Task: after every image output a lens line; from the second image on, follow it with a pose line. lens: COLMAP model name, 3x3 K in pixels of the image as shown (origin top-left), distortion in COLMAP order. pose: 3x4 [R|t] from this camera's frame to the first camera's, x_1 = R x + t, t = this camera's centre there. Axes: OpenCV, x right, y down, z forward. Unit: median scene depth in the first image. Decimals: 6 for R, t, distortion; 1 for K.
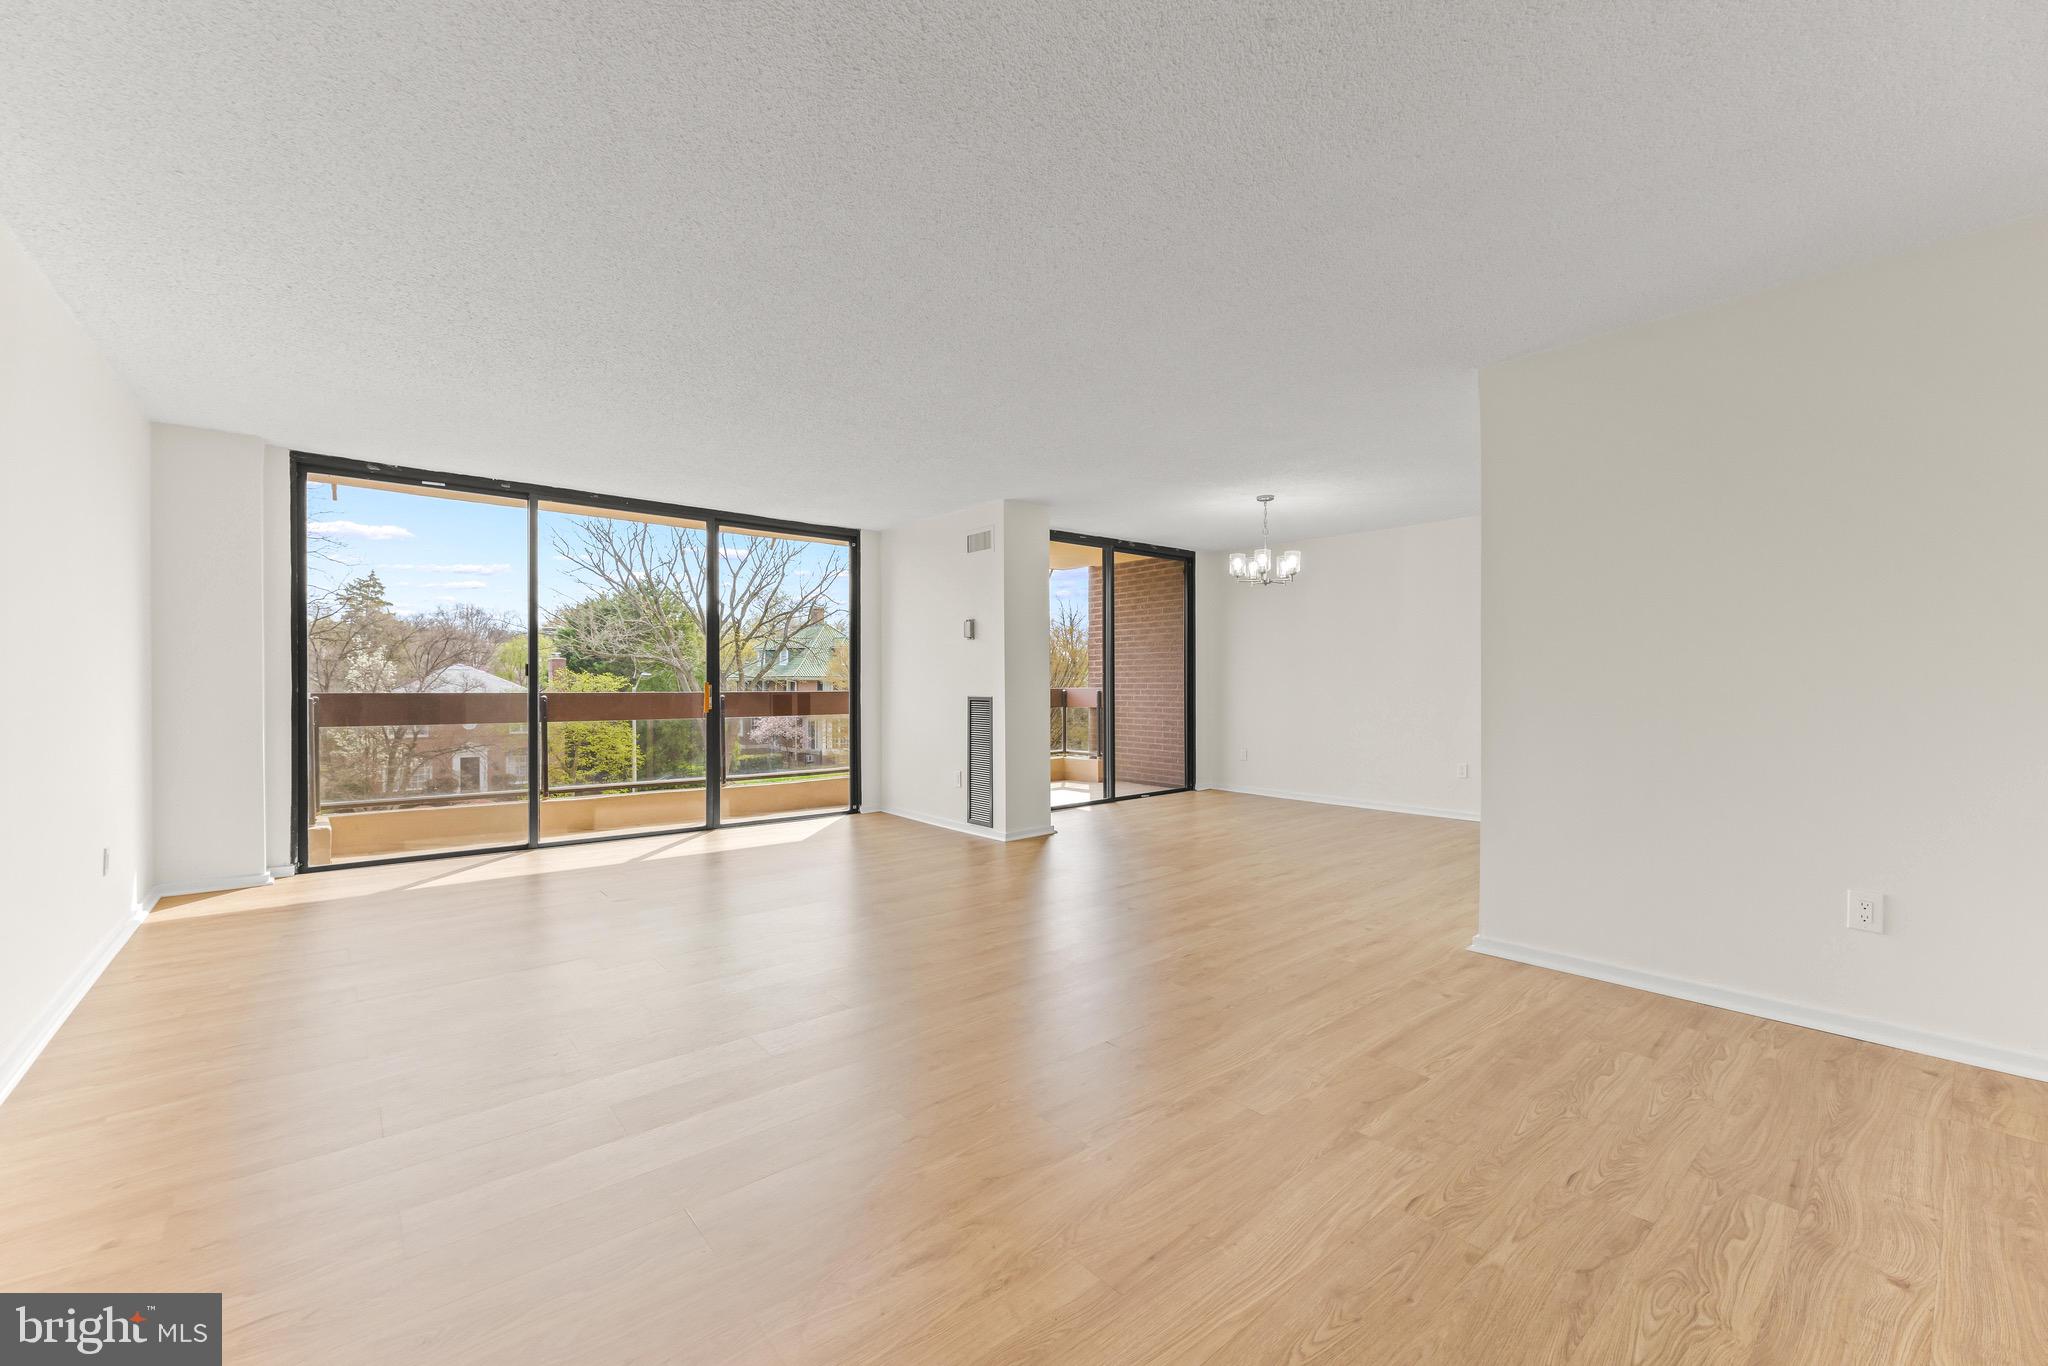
lens RADIAL K [[816.1, 0, 1021.7], [0, 816.1, 675.3], [0, 0, 1]] dist [0.000346, 0.000110]
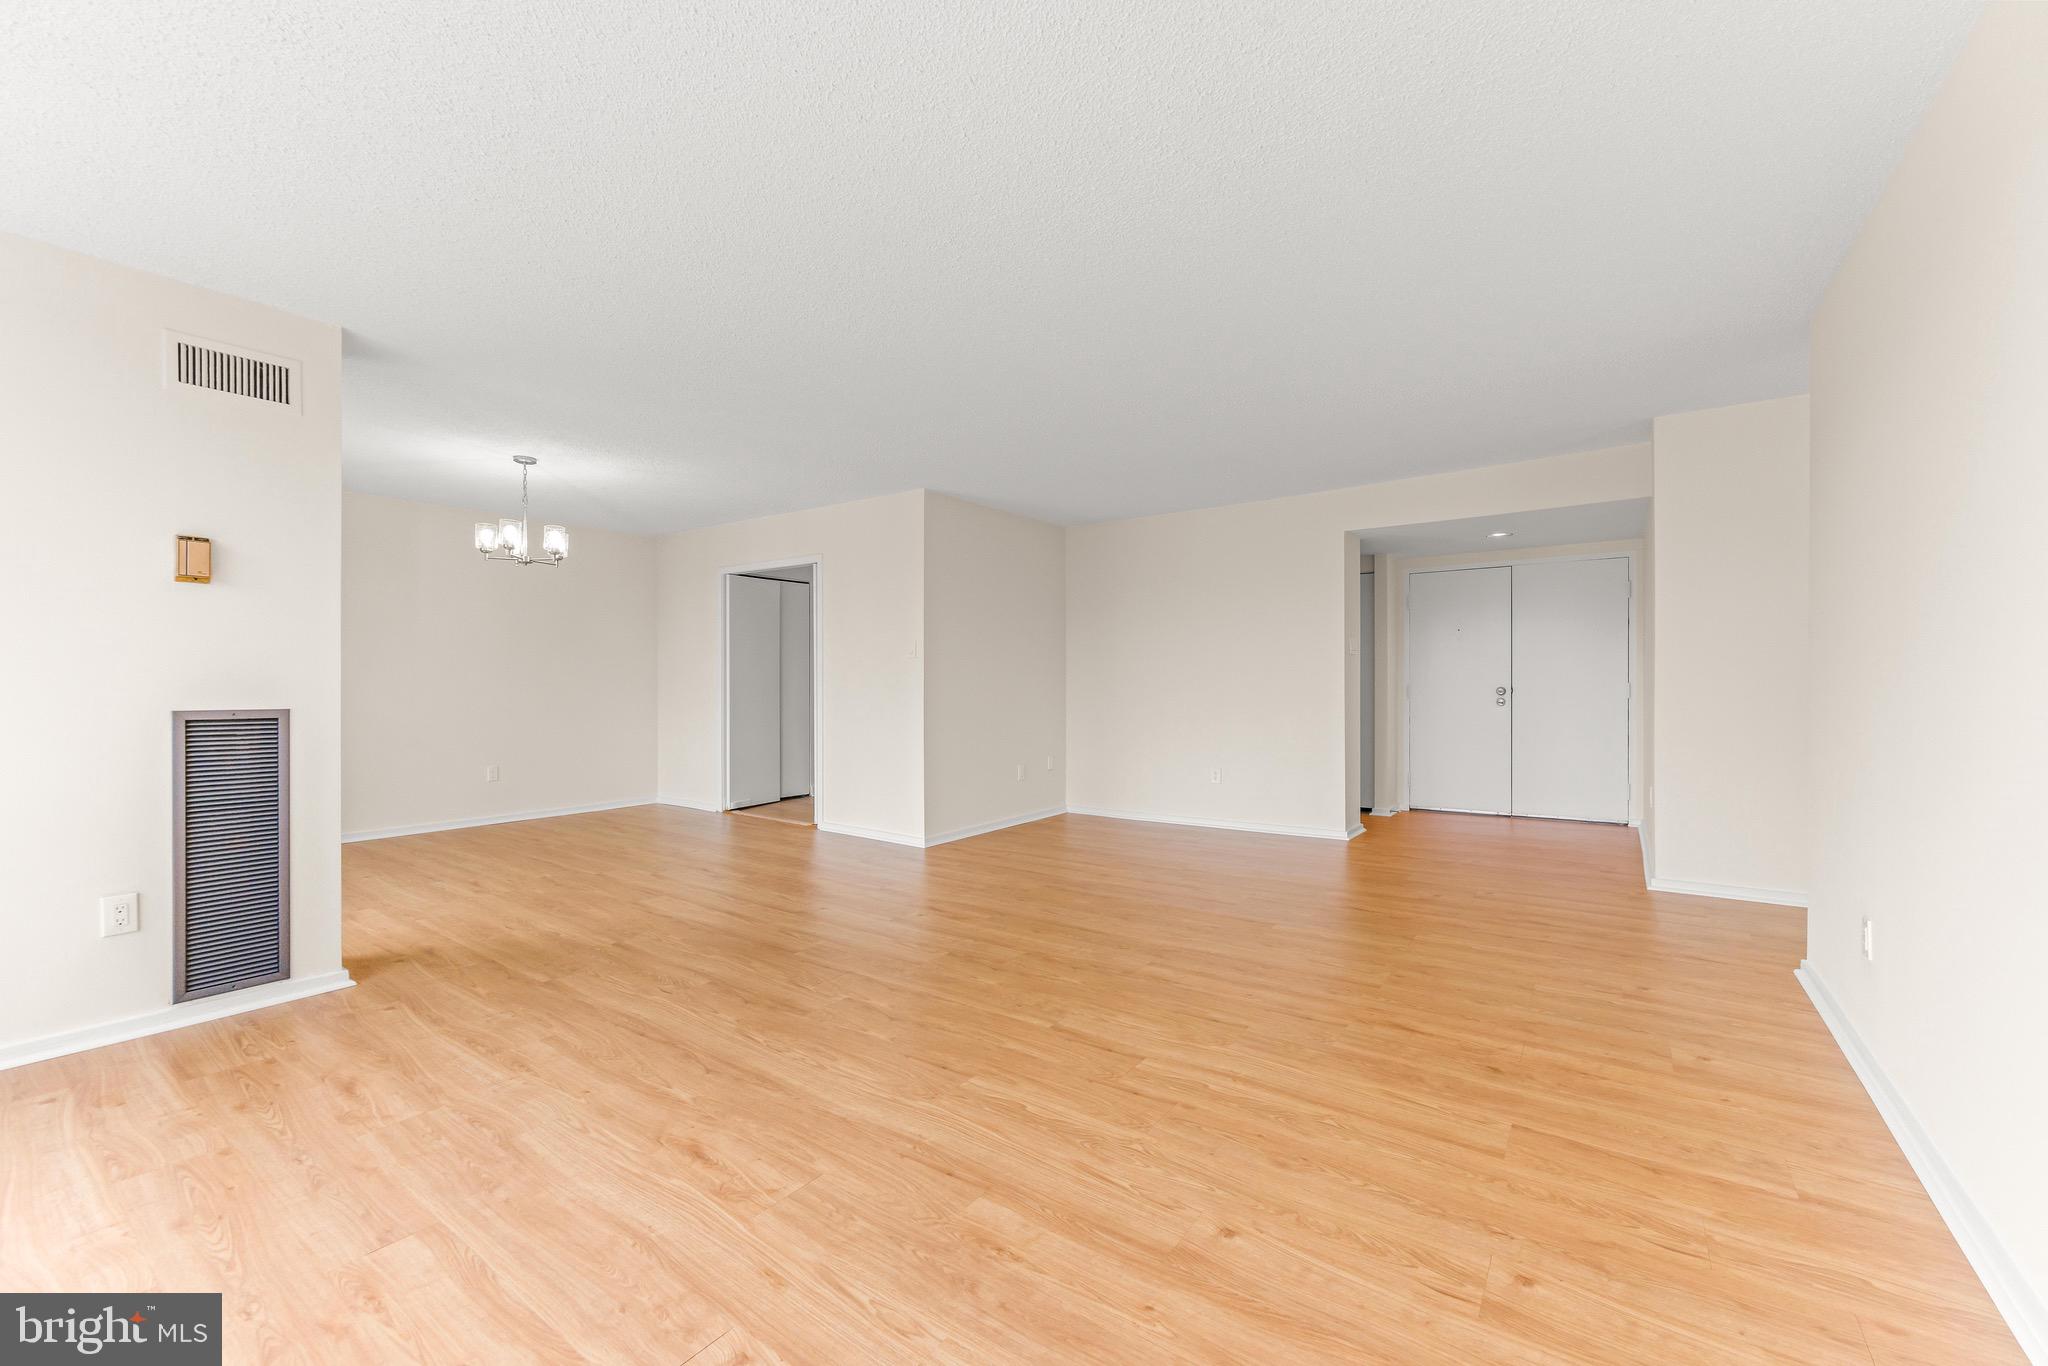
lens RADIAL K [[819.3, 0, 1020.0], [0, 819.3, 681.7], [0, 0, 1]] dist [0.001050, -0.000002]
pose [[-0.242332, -0.000647, 0.970193, -0.476648], [-0.009748, 0.999951, -0.001768, 0.004553], [-0.970144, -0.009886, -0.242326, 0.536723]]
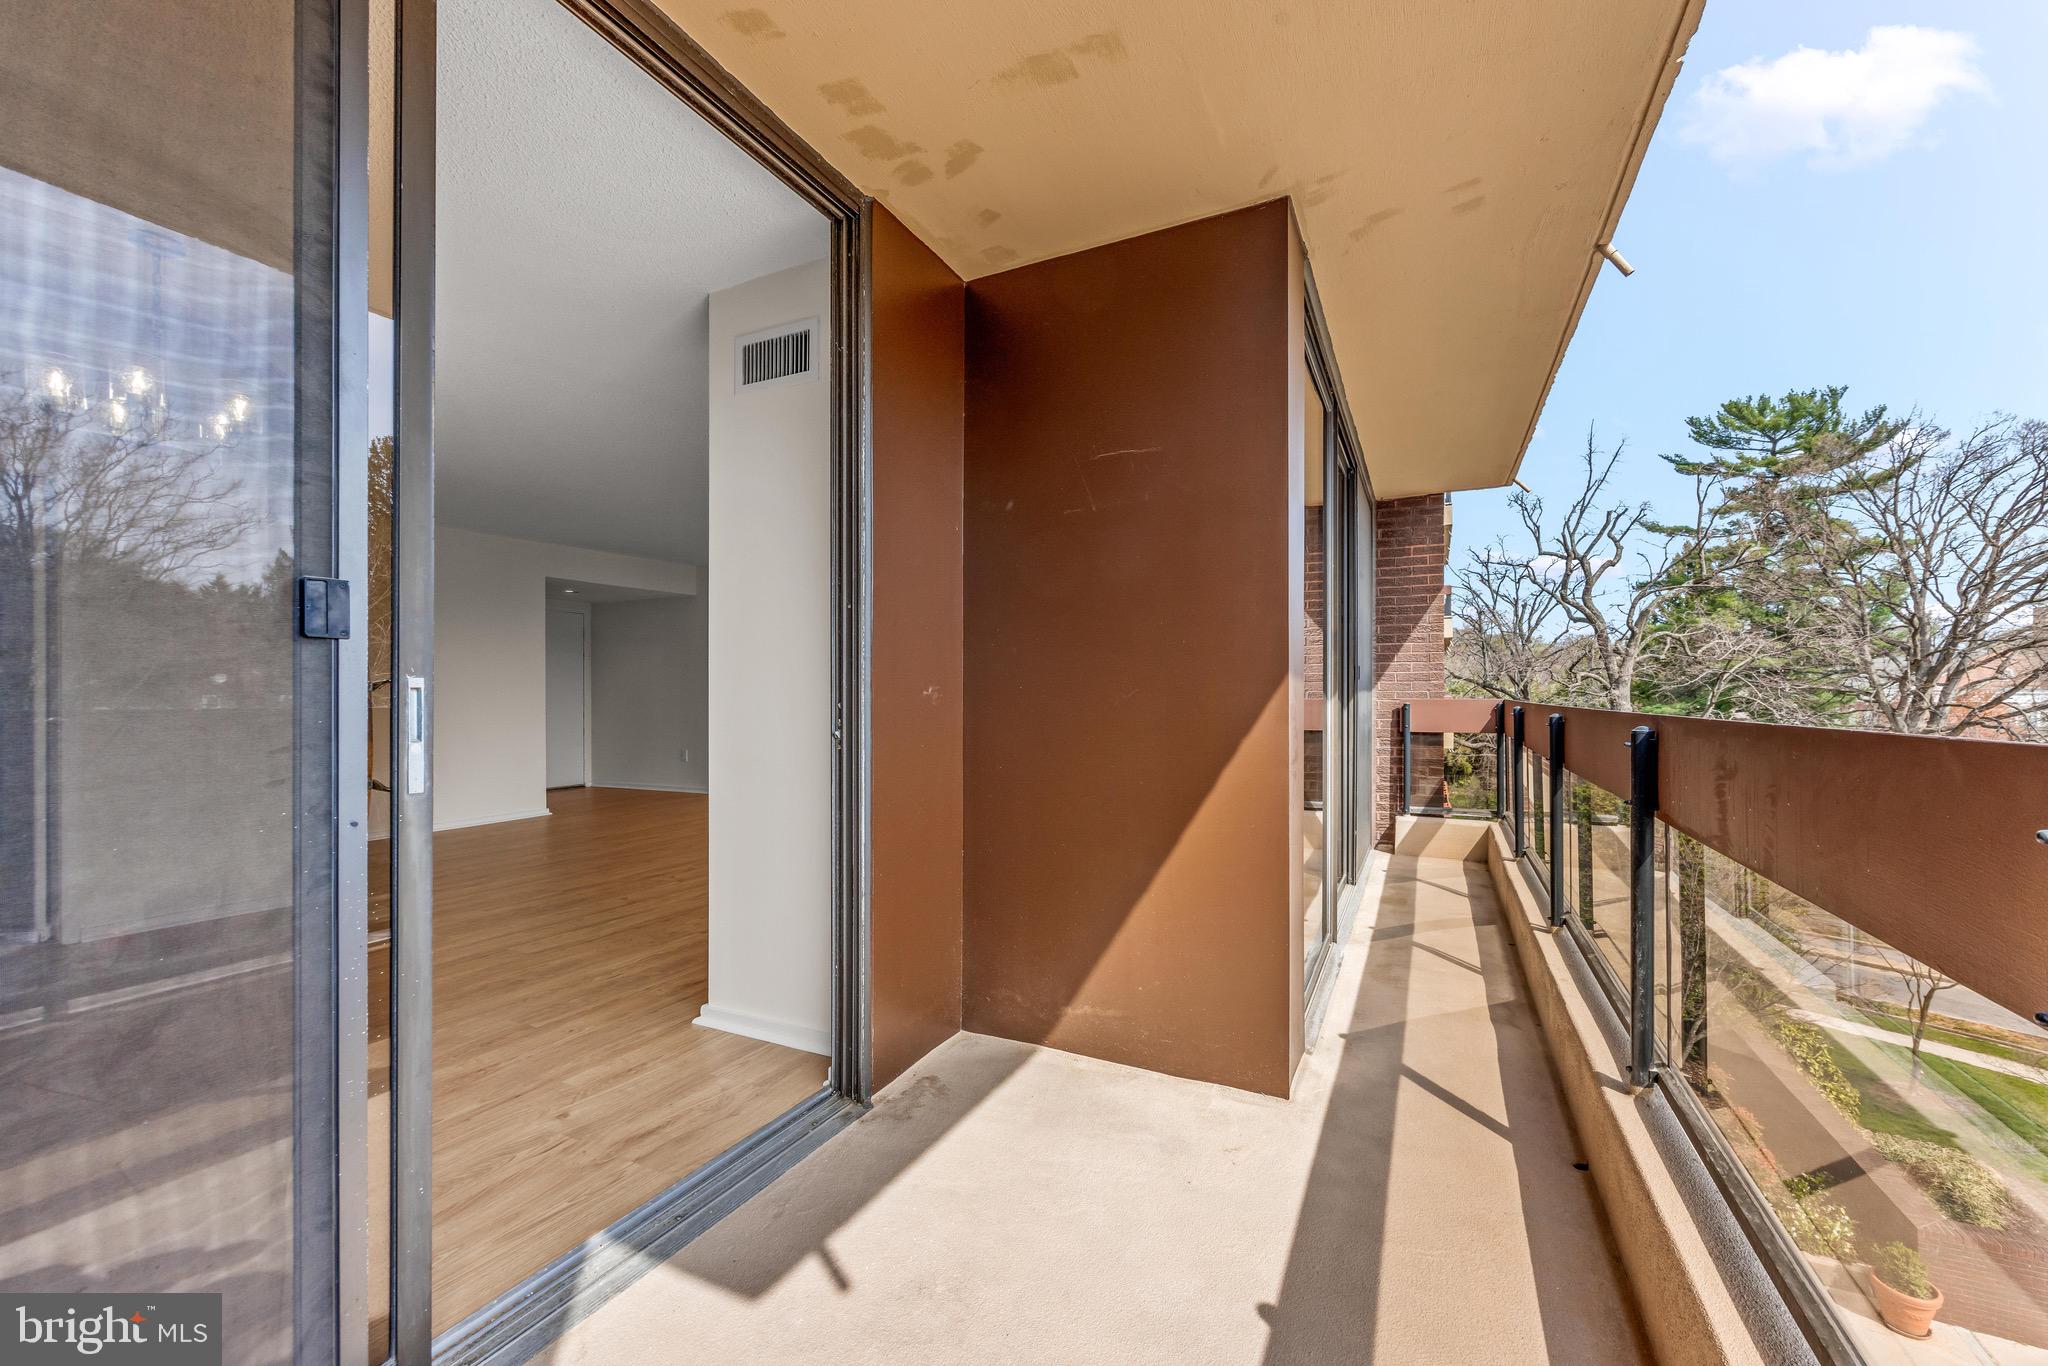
lens RADIAL K [[824.0, 0, 1027.1], [0, 824.0, 692.4], [0, 0, 1]] dist [-0.002760, -0.000143]
pose [[-0.915533, 0.000631, -0.402241, 0.044481], [0.003894, 0.999966, -0.007296, 0.012849], [0.402223, -0.008246, -0.915505, 1.175962]]
